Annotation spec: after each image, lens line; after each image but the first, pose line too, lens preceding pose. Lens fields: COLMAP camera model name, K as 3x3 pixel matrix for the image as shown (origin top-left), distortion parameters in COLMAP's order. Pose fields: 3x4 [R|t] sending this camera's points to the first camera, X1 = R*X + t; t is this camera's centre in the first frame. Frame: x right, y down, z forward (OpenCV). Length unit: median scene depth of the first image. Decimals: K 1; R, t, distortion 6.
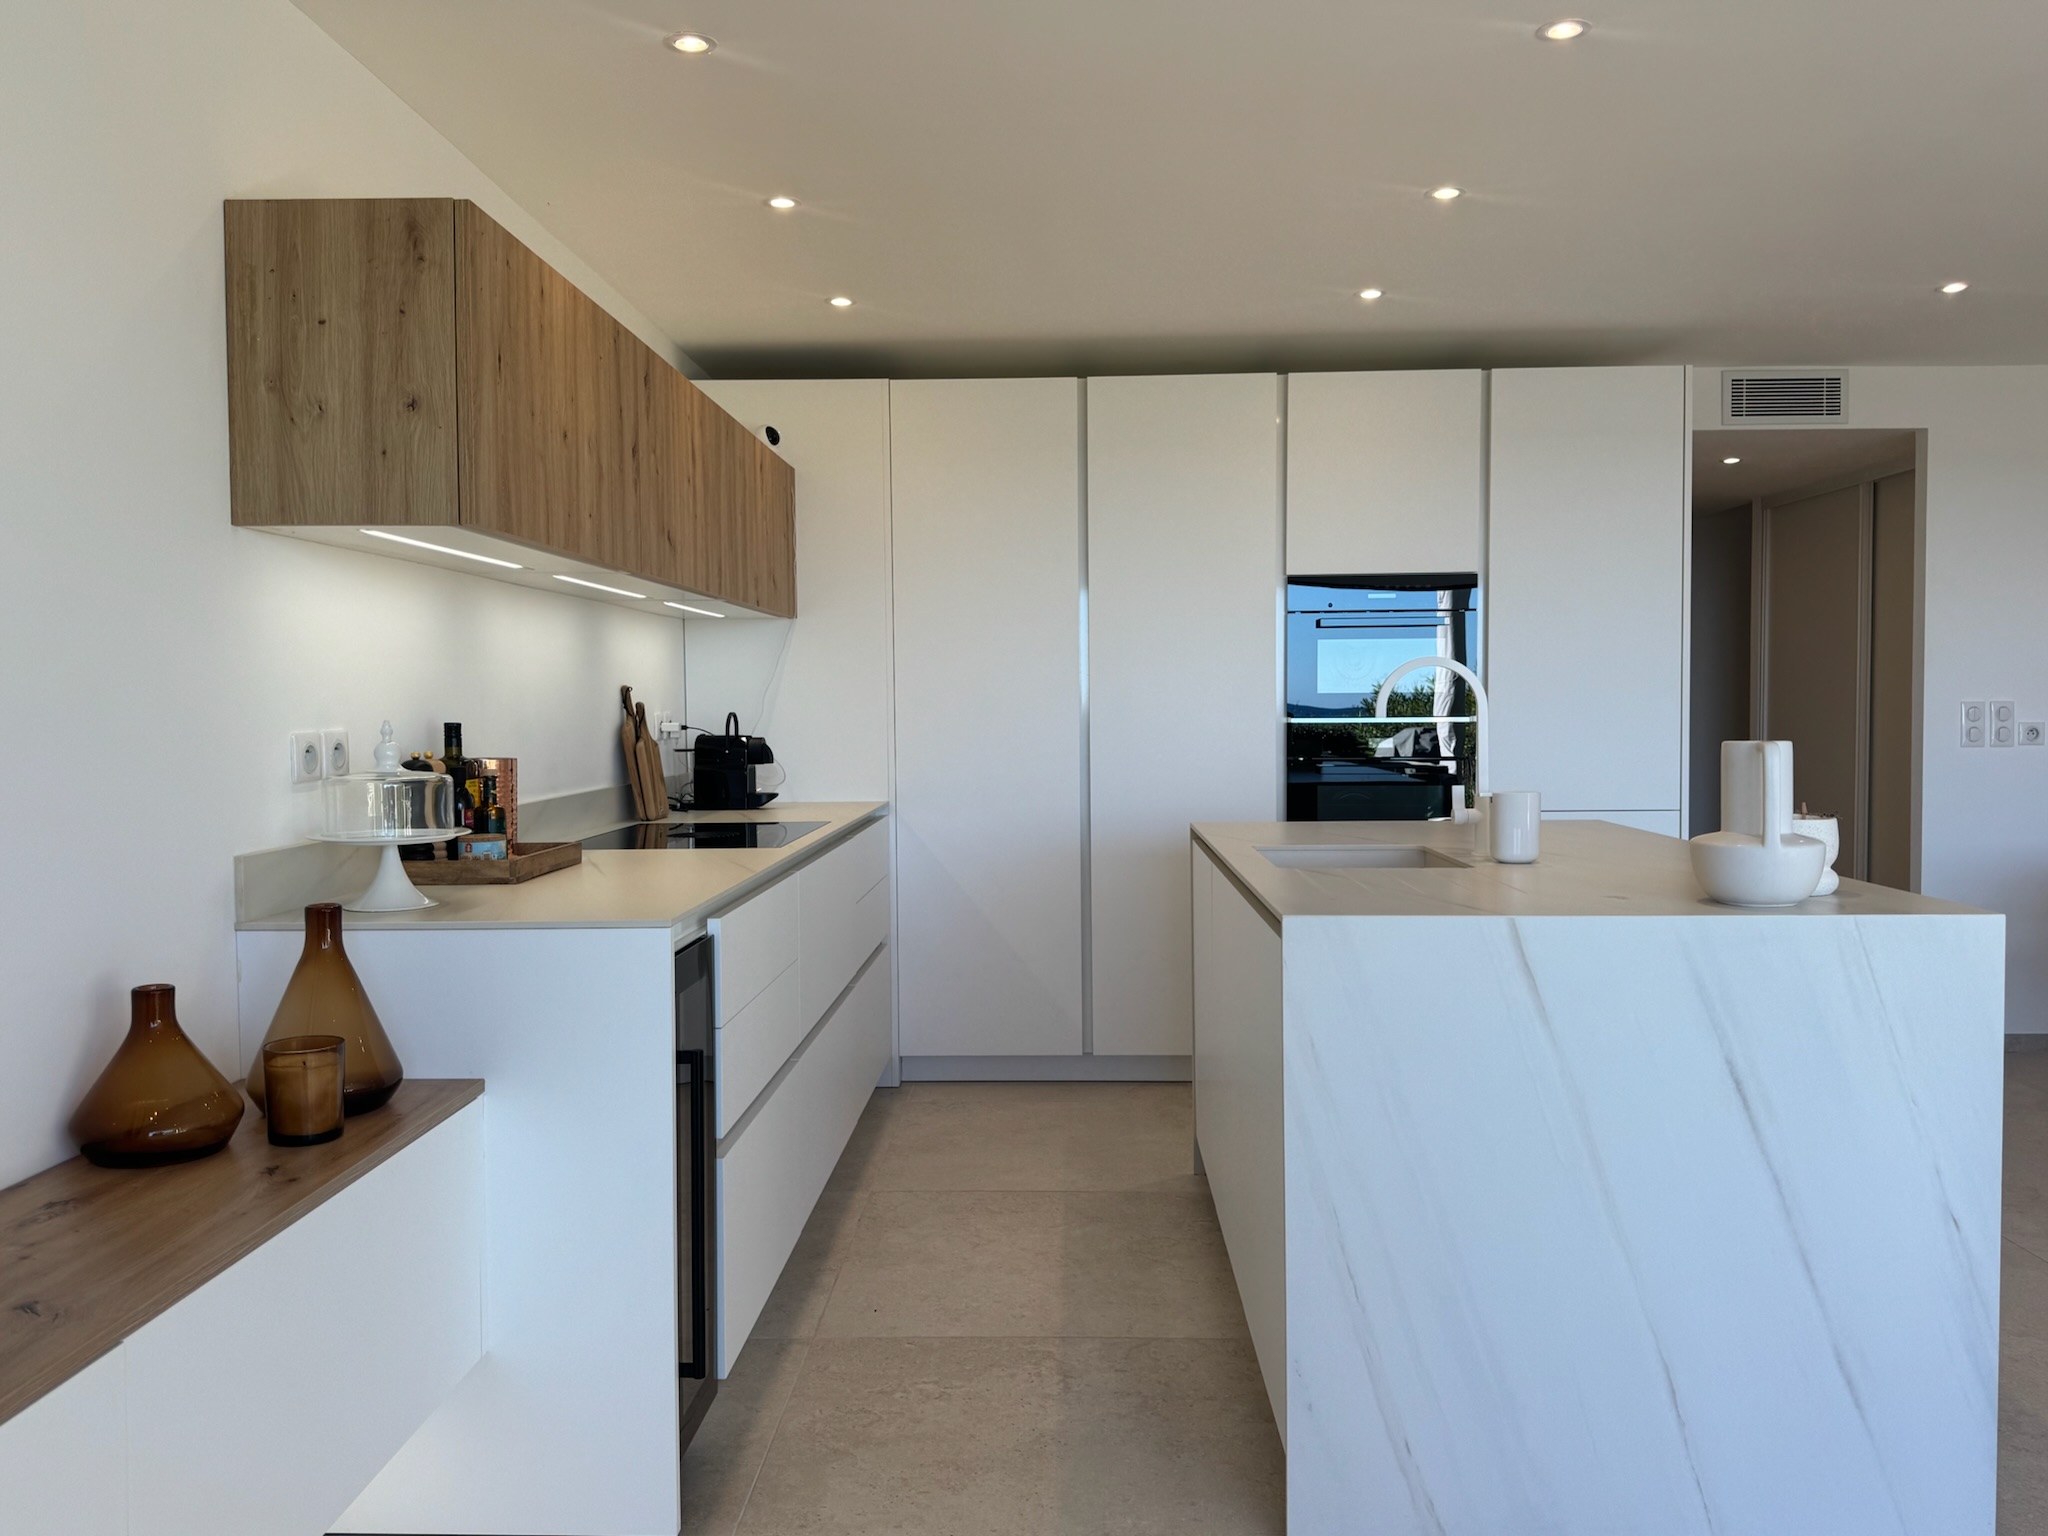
lens RADIAL K [[1577.0, 0, 1024.0], [0, 1577.0, 768.0], [0, 0, 1]] dist [0.036773, -0.069004]
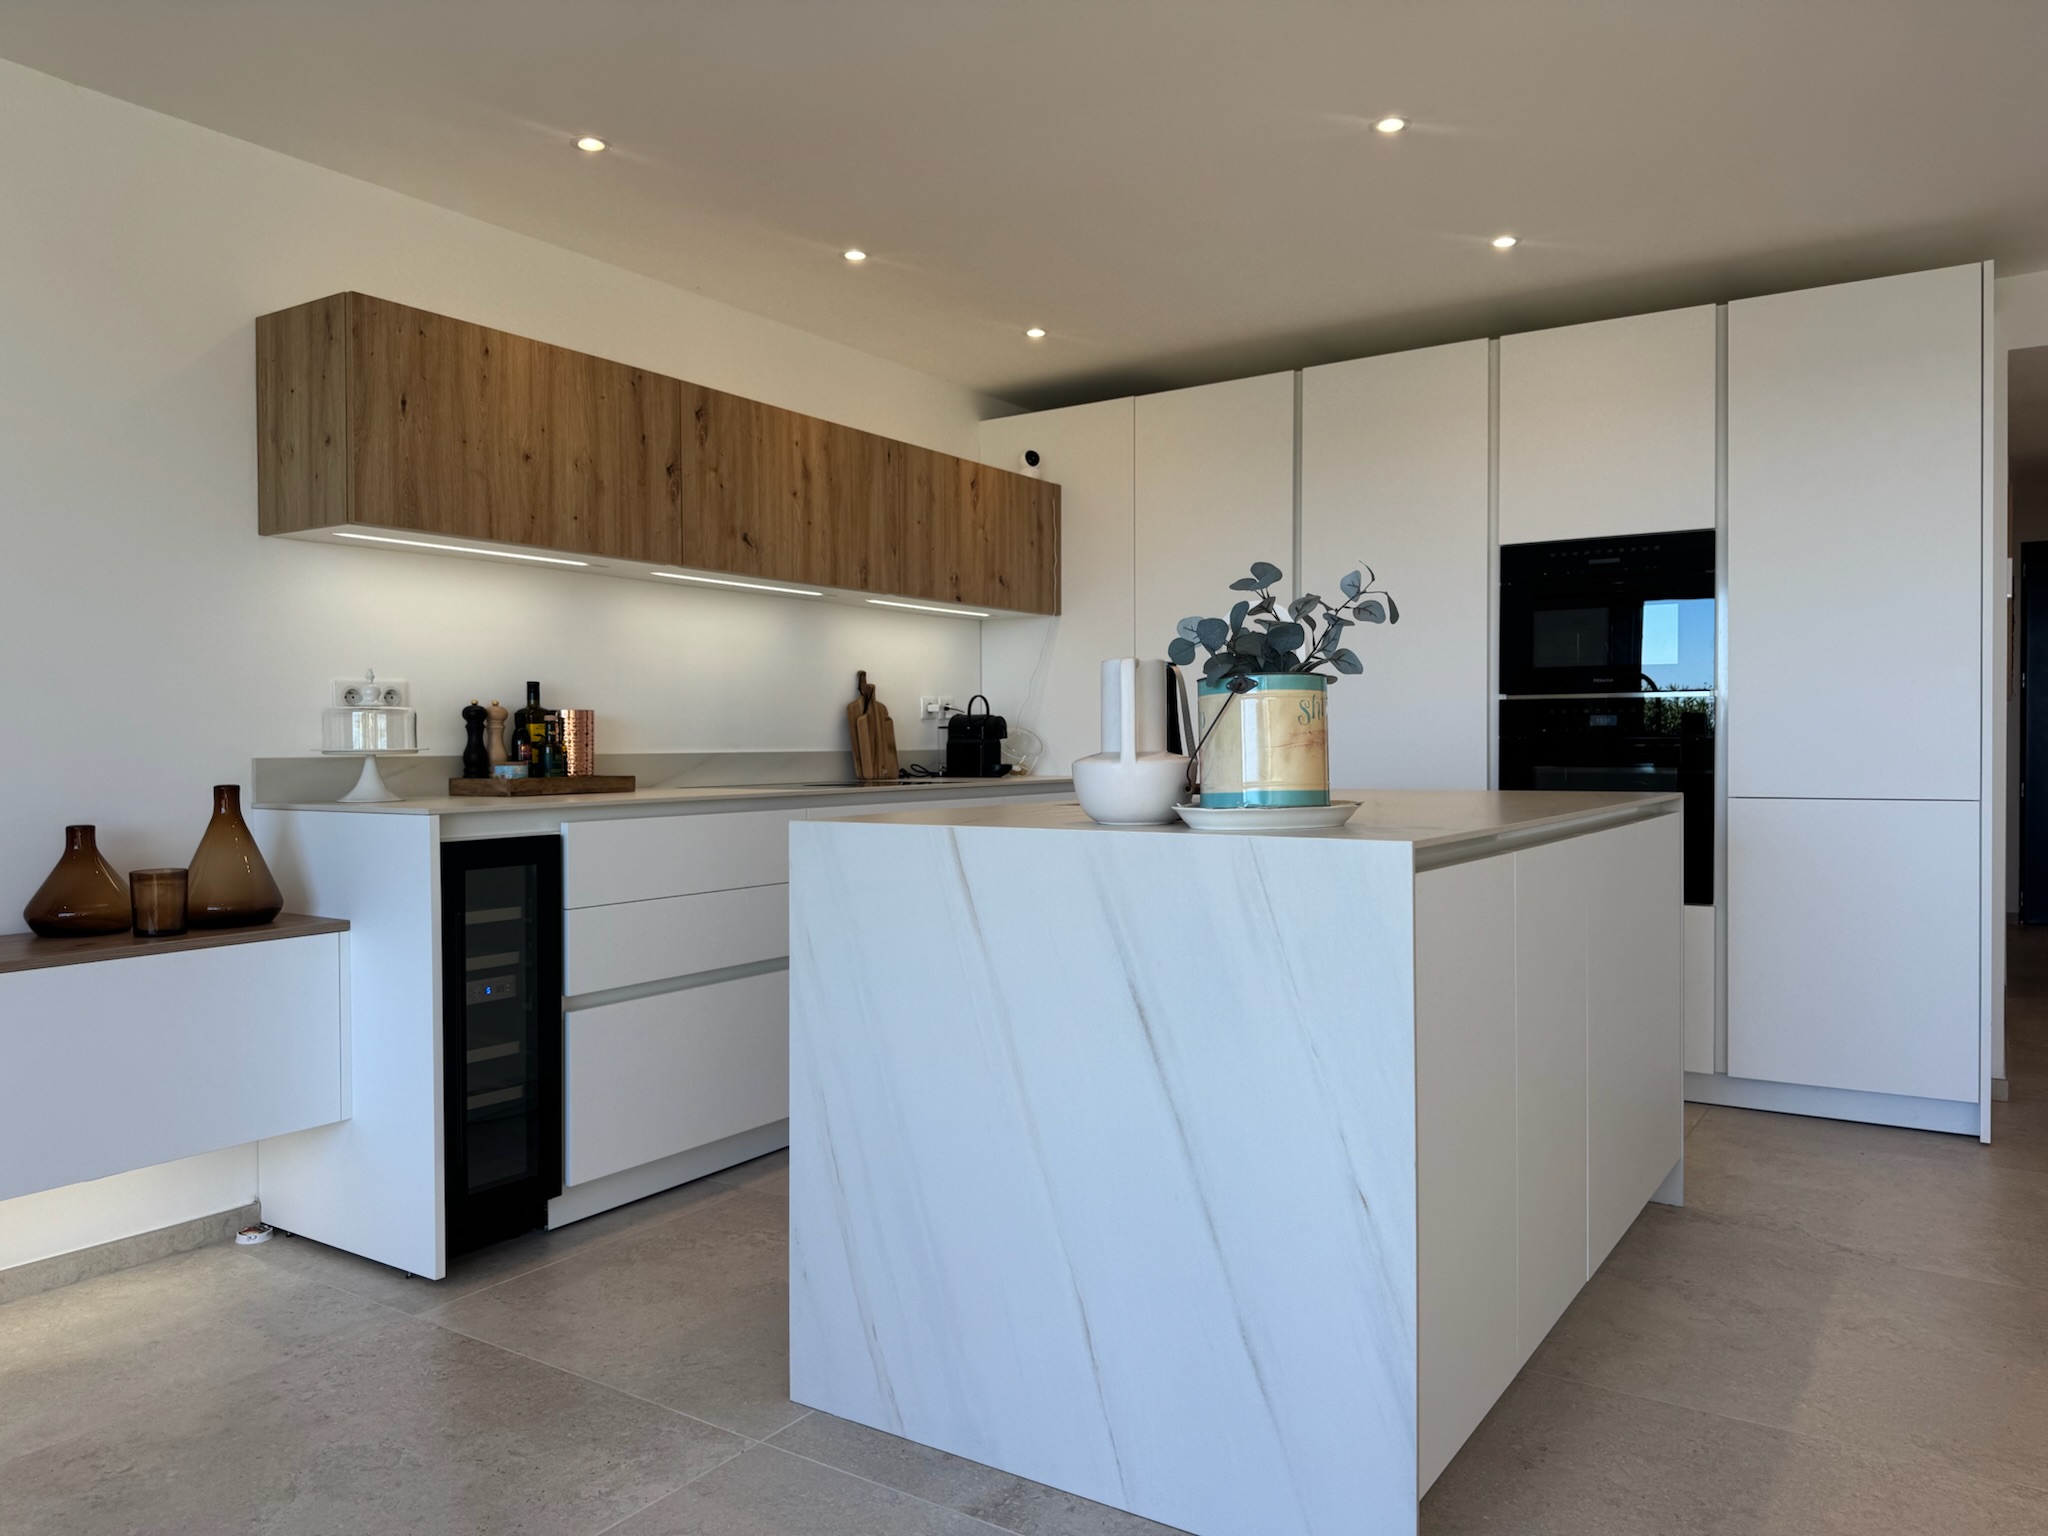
lens RADIAL K [[1428.9, 0, 1024.0], [0, 1428.9, 768.0], [0, 0, 1]] dist [0.068145, -0.128963]
pose [[0.849773, 0.011896, -0.527014, 0.659460], [-0.023142, 0.999623, -0.014751, 0.054883], [0.526640, 0.024731, 0.849729, 0.187027]]
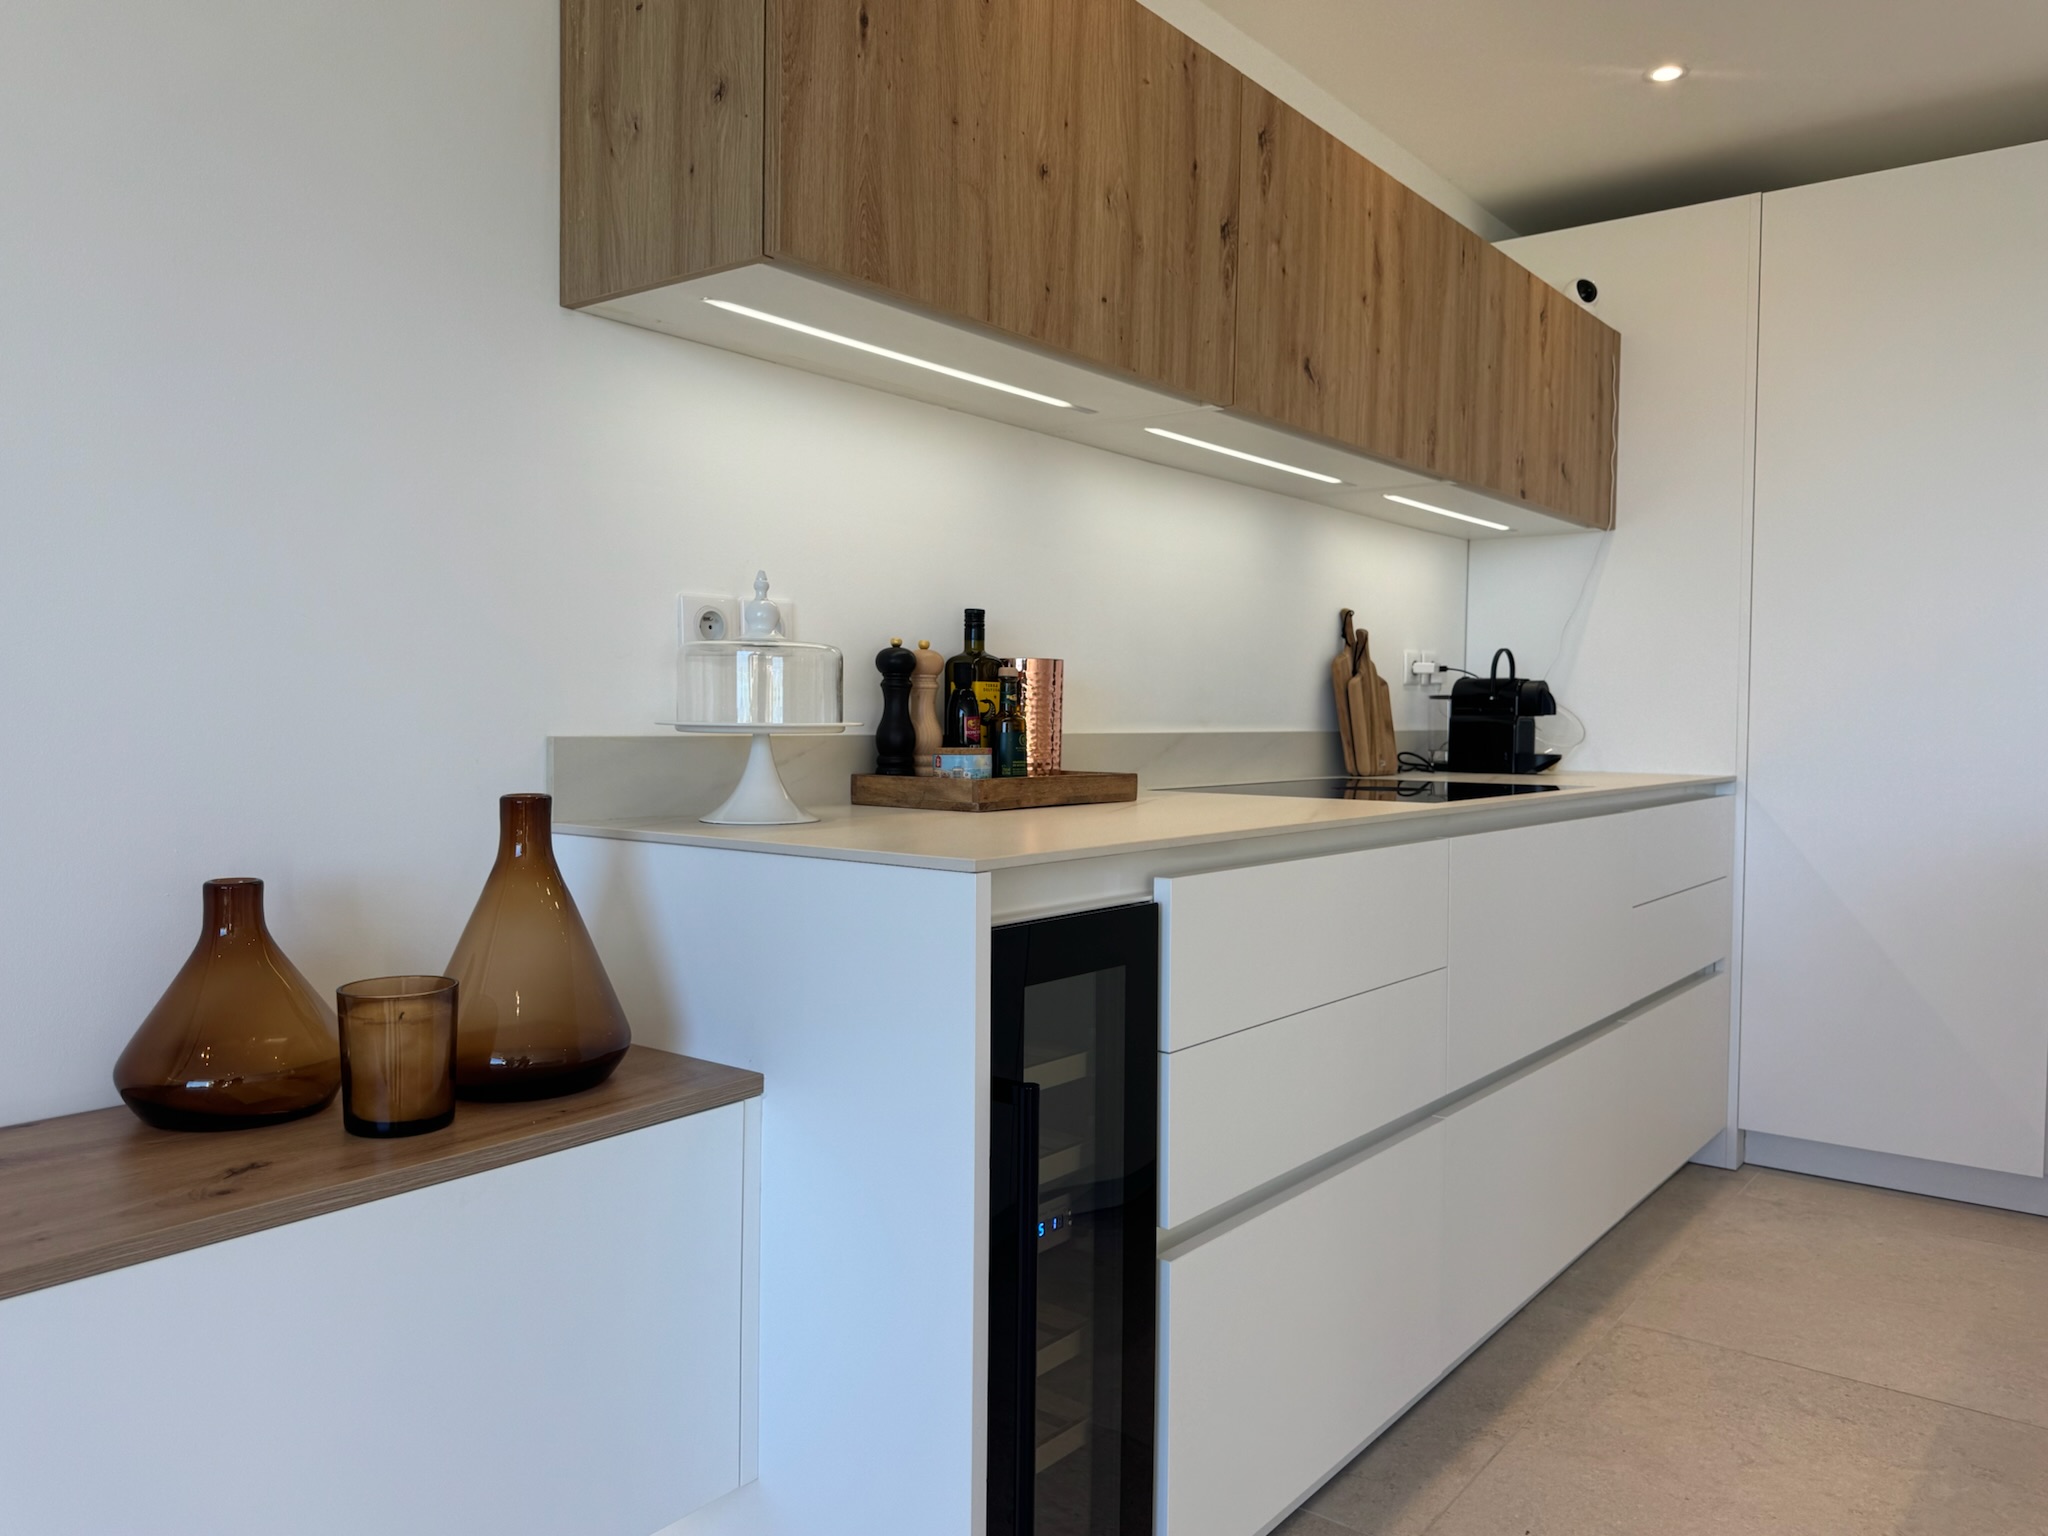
lens RADIAL K [[1482.6, 0, 1016.1], [0, 1482.6, 776.0], [0, 0, 1]] dist [0.040099, -0.046141]
pose [[0.805412, 0.039143, -0.591422, 0.093425], [-0.039800, 0.999136, 0.011927, 0.045700], [0.591378, 0.013933, 0.806274, 0.437729]]
